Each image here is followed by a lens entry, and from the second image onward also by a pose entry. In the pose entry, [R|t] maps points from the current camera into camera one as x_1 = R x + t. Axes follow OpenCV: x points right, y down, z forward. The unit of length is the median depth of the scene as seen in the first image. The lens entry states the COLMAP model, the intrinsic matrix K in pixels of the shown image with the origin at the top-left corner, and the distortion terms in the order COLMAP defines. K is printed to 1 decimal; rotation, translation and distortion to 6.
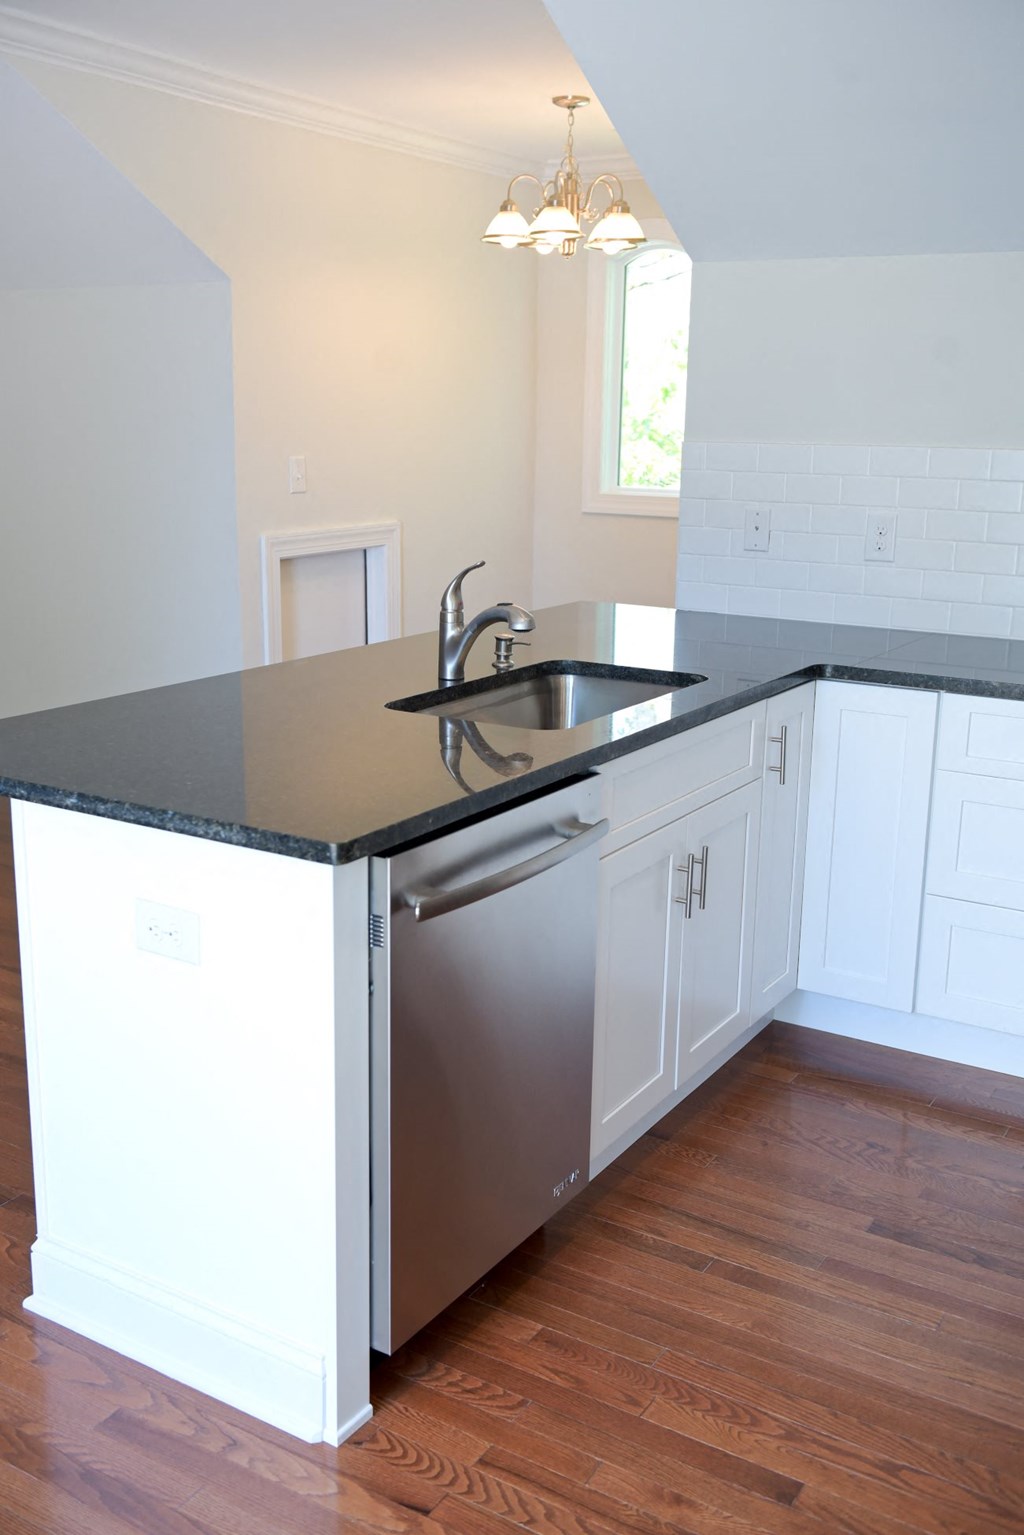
lens RADIAL K [[1535.4, 0, 512.0], [0, 1535.4, 767.5], [0, 0, 1]] dist [0.013167, 0.001138]
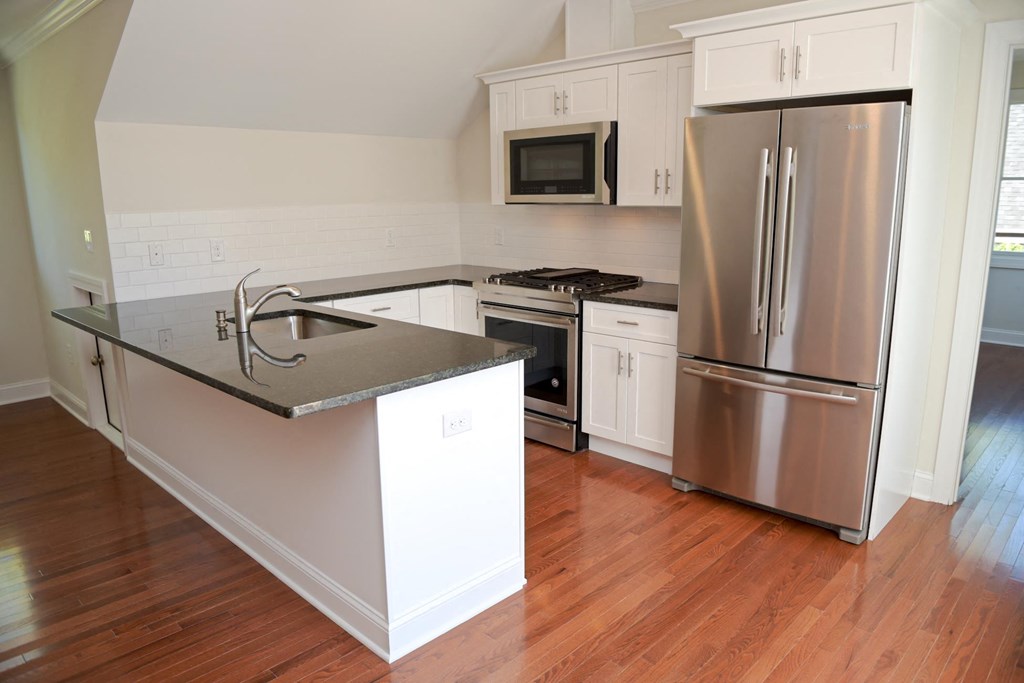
lens RADIAL K [[676.0, 0, 512.0], [0, 676.0, 341.5], [0, 0, 1]] dist [0.002079, -0.056632]
pose [[0.221918, -0.221906, 0.949479, -0.503117], [0.235536, 0.957122, 0.168642, -0.070487], [-0.946190, 0.186212, 0.264670, 0.284687]]
